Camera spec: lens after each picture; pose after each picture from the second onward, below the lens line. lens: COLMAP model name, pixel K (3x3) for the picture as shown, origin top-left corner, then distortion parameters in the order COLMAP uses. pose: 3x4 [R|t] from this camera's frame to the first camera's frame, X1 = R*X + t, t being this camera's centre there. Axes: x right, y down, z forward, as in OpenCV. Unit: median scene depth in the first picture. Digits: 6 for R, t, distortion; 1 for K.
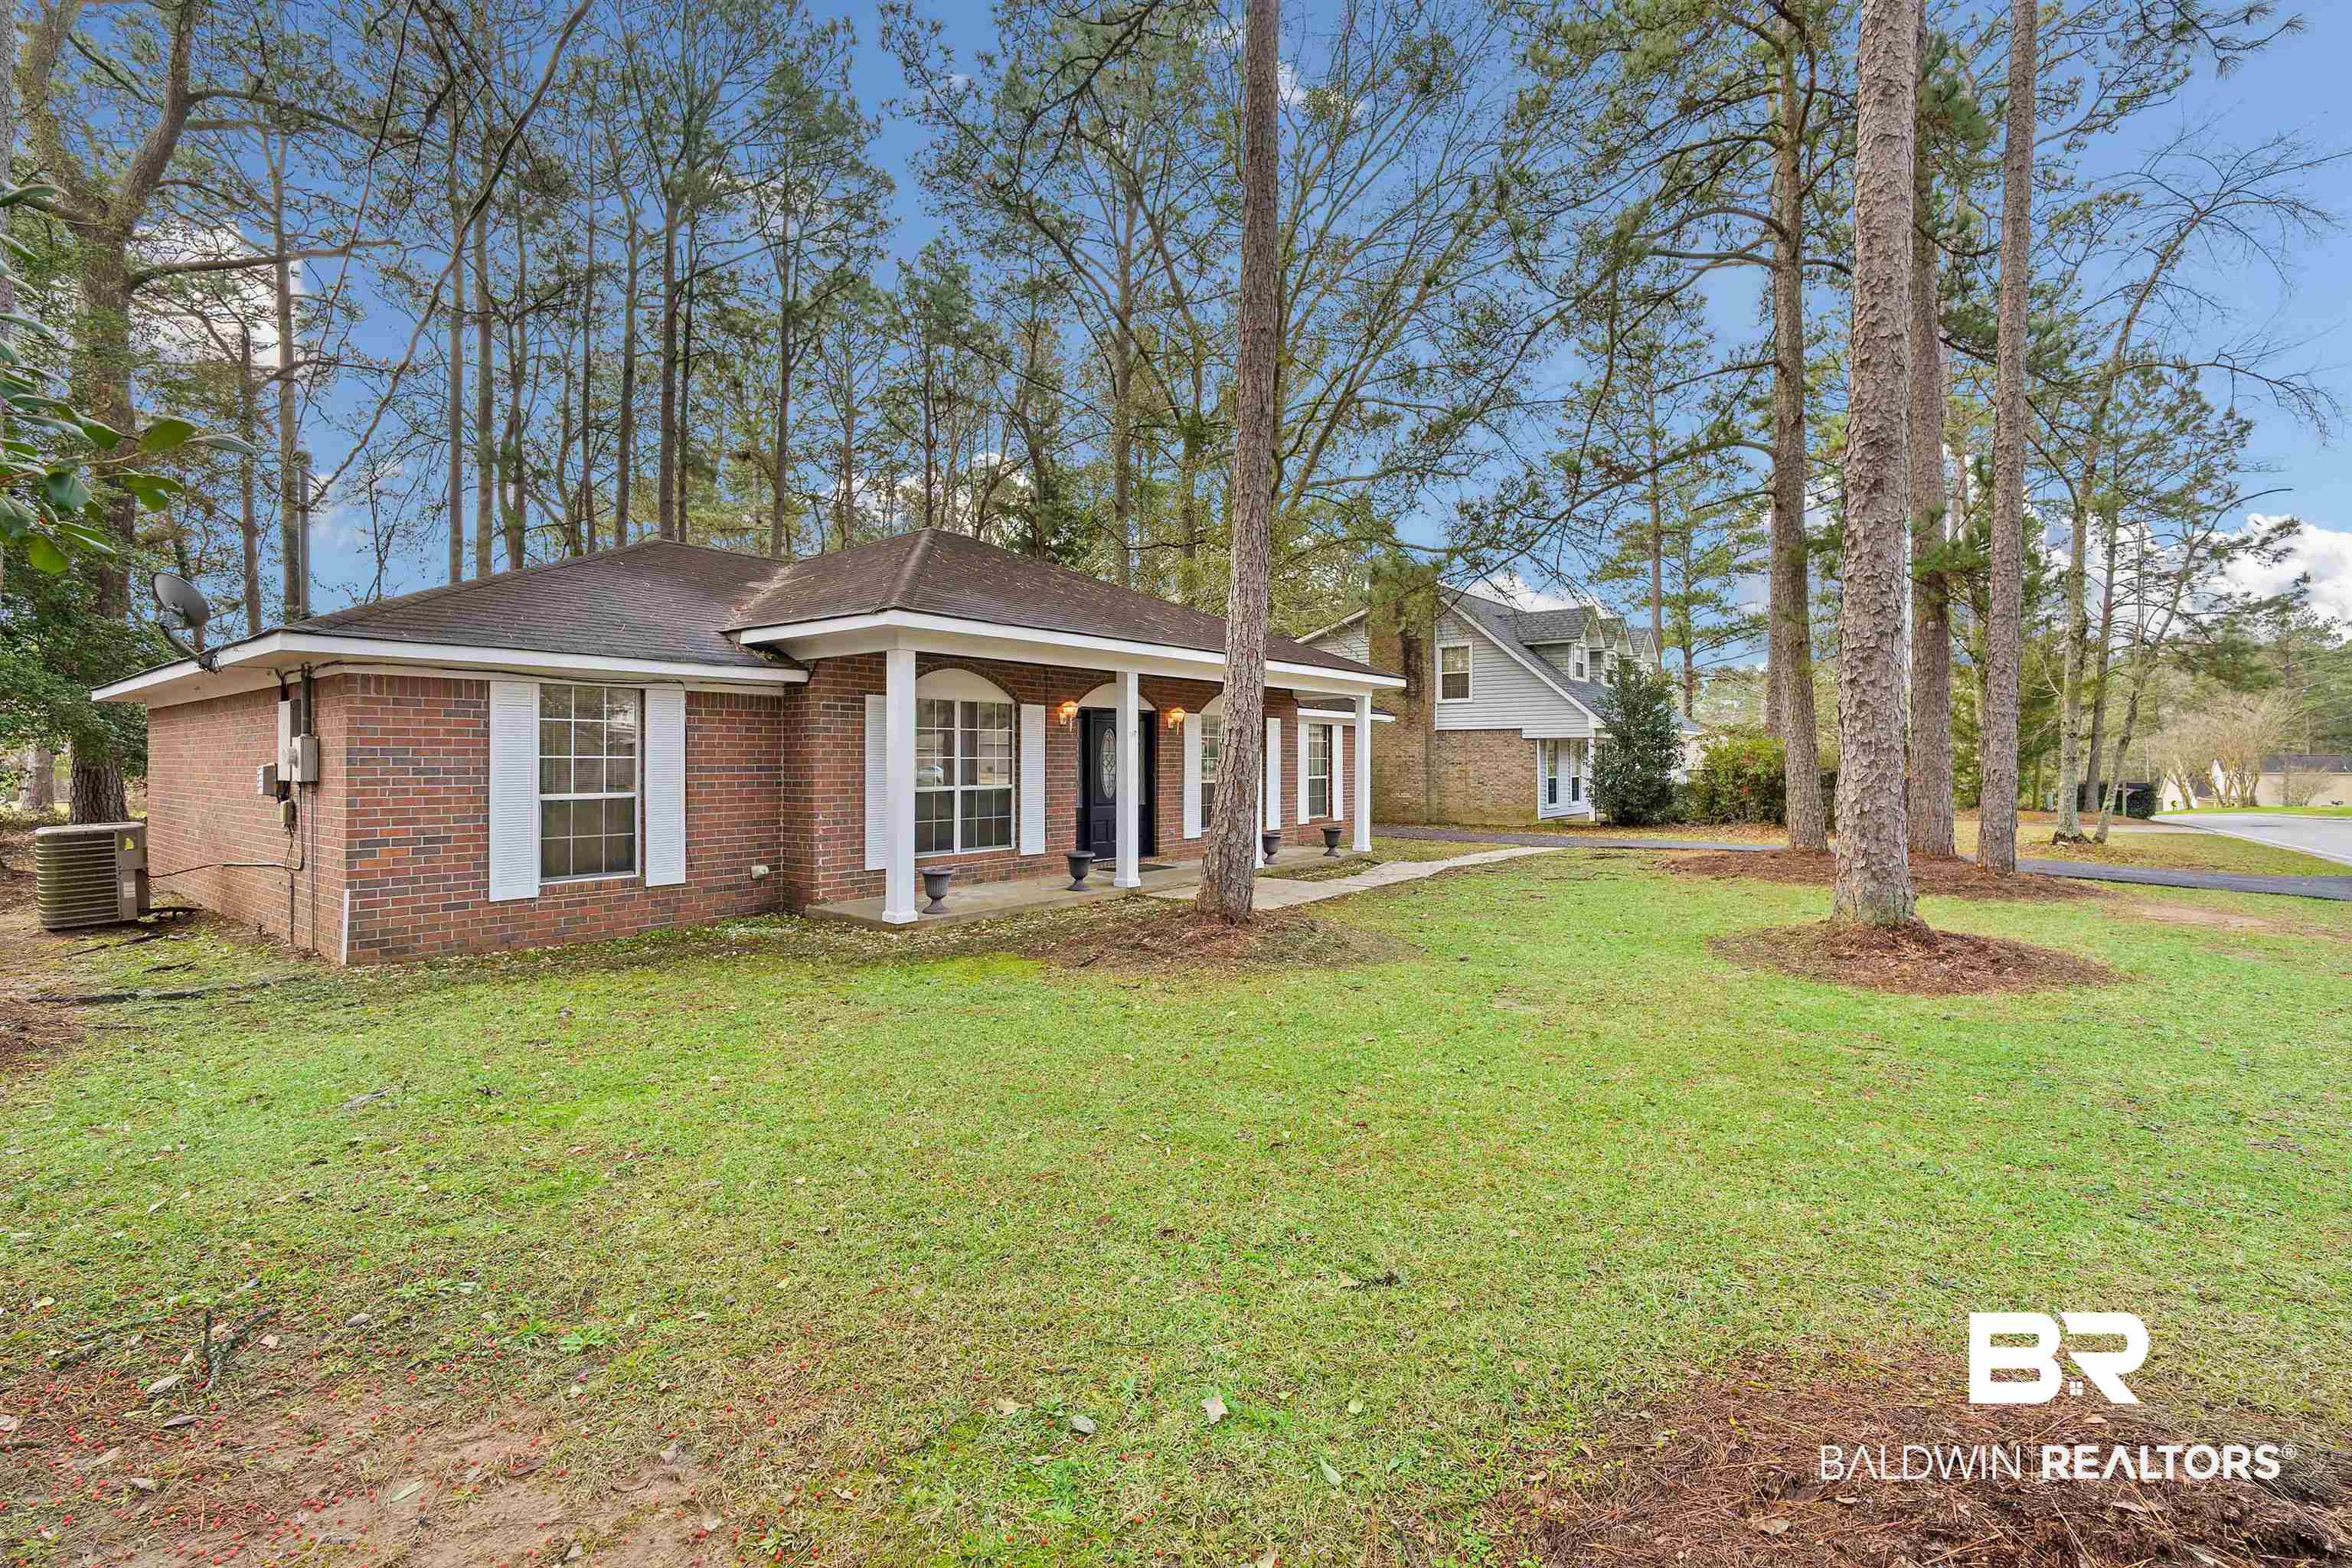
lens RADIAL K [[1019.4, 0, 1203.9], [0, 1019.4, 780.5], [0, 0, 1]] dist [-0.001502, 0.000058]
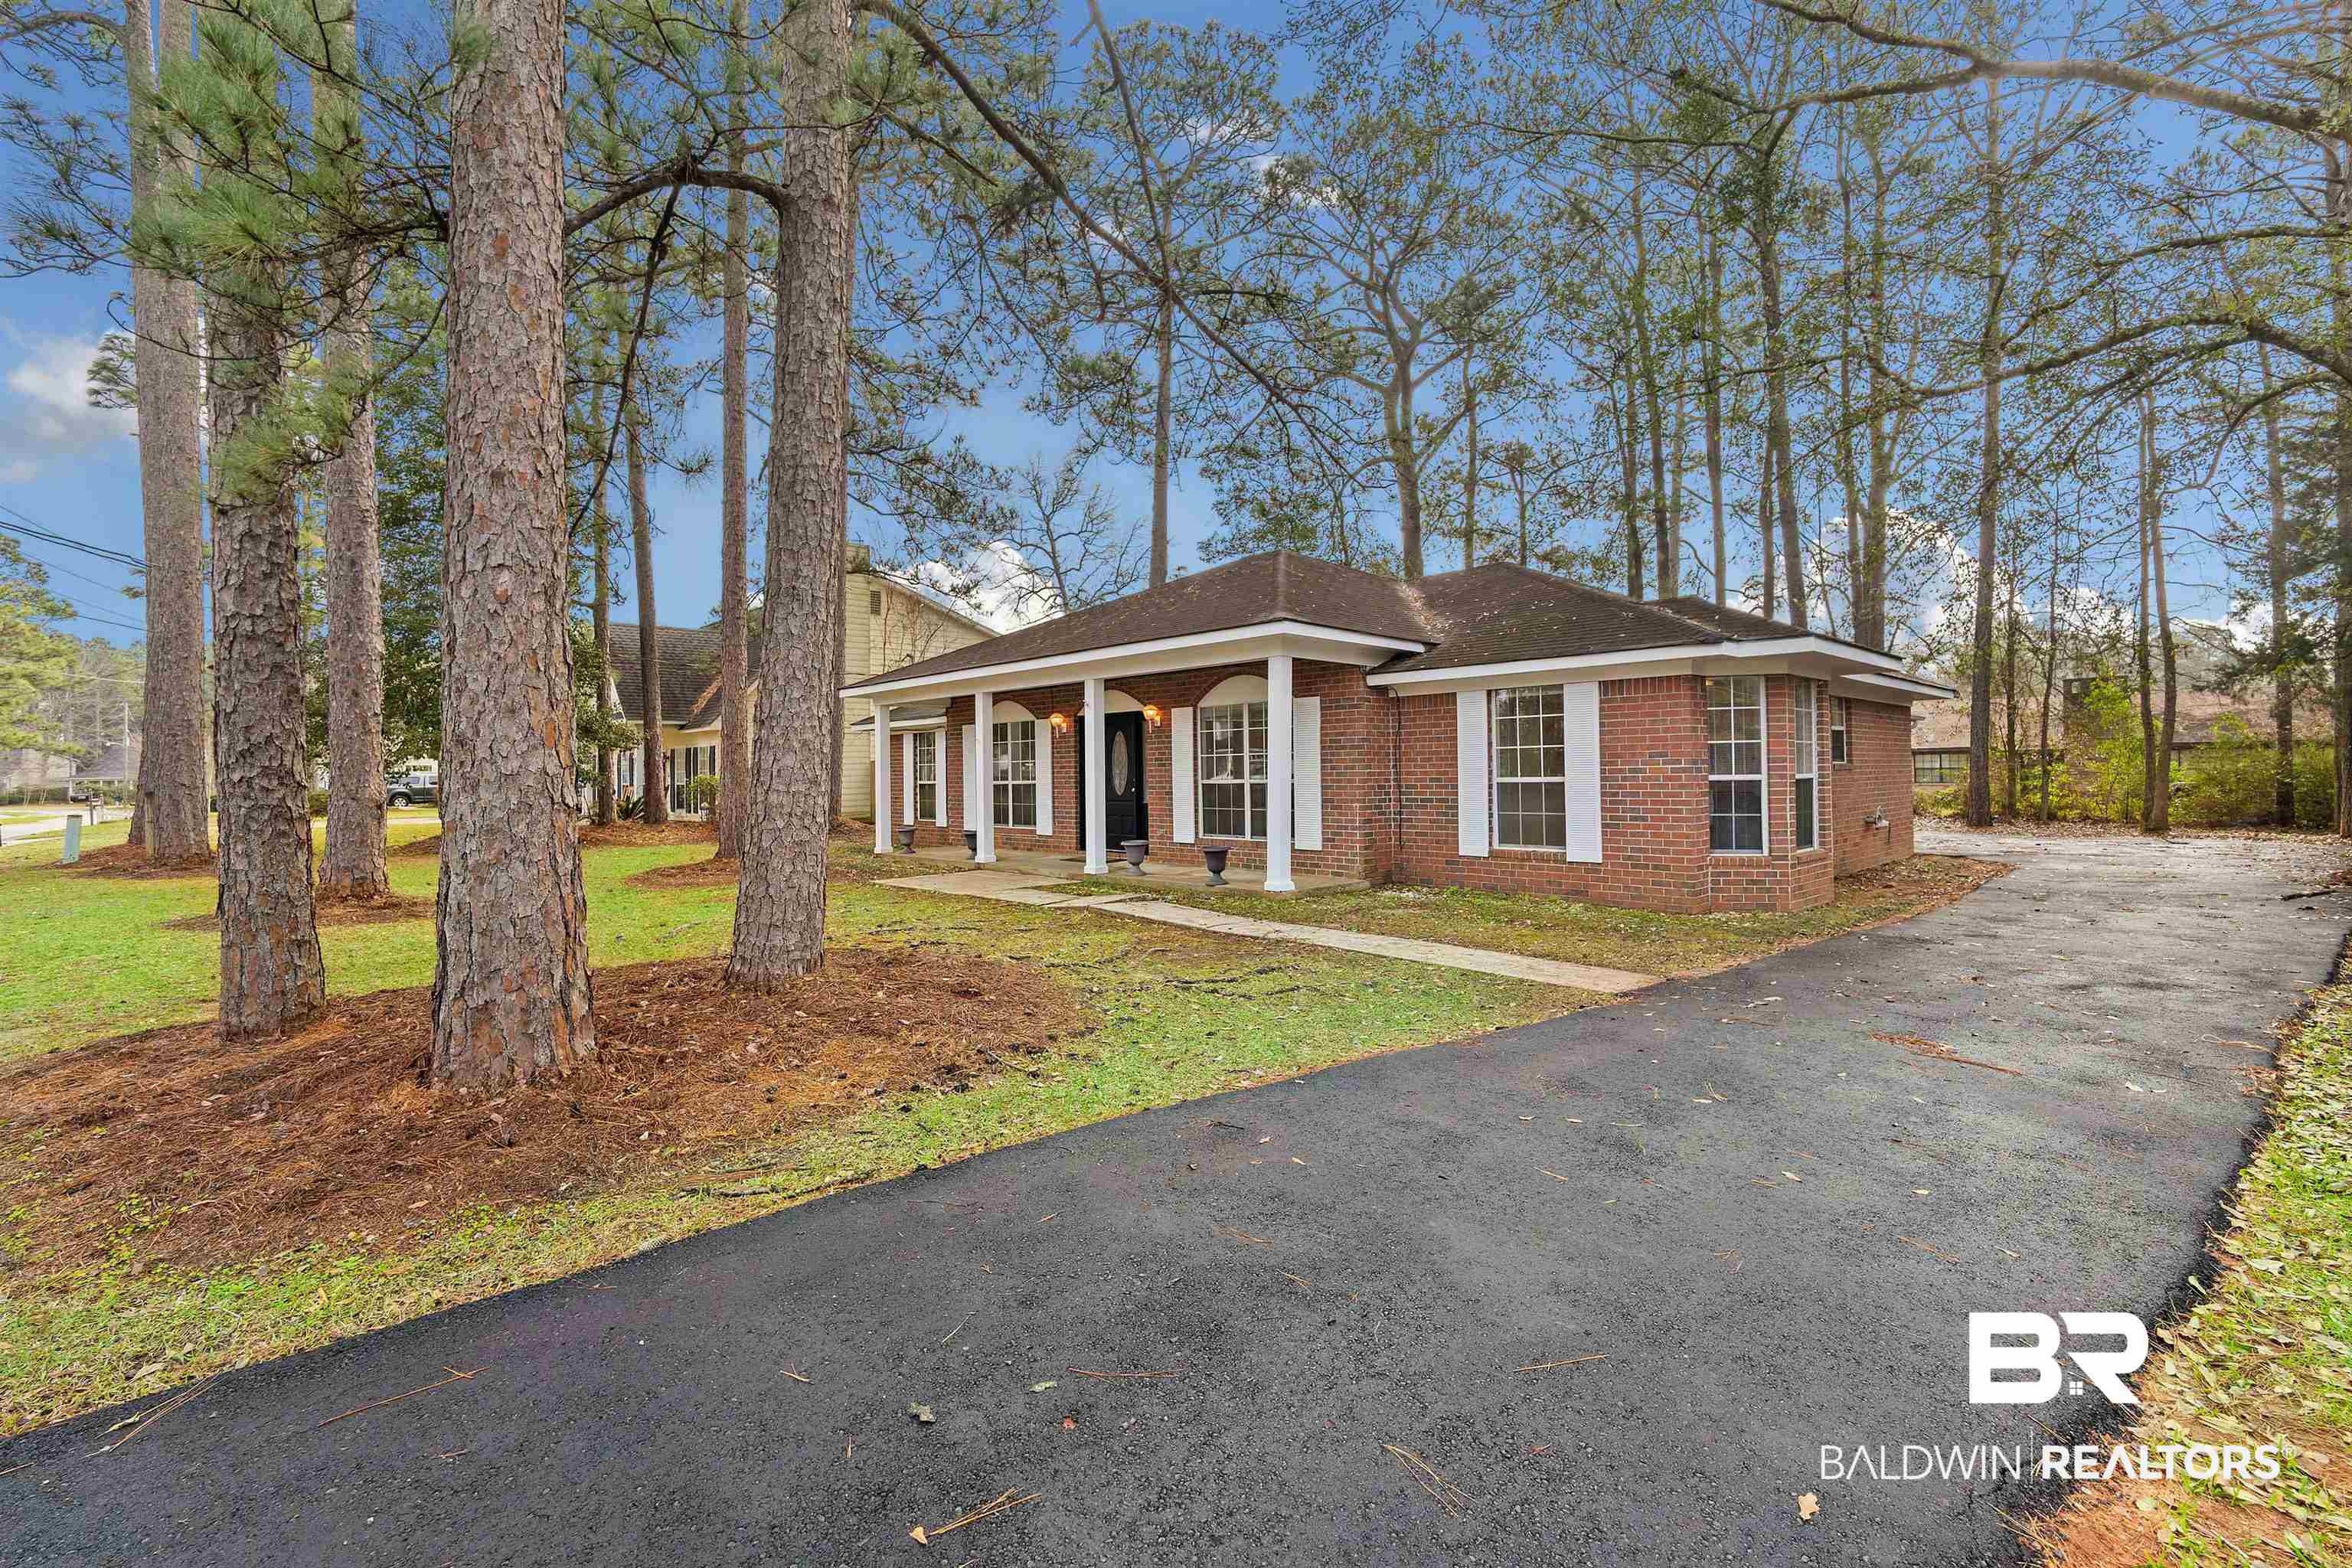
lens RADIAL K [[1019.4, 0, 1203.9], [0, 1019.4, 780.5], [0, 0, 1]] dist [-0.001502, 0.000058]
pose [[-0.113027, 0.023839, -0.993306, 0.887577], [0.008705, 0.999698, 0.023002, -0.019923], [0.993554, -0.006047, -0.113200, 1.088280]]
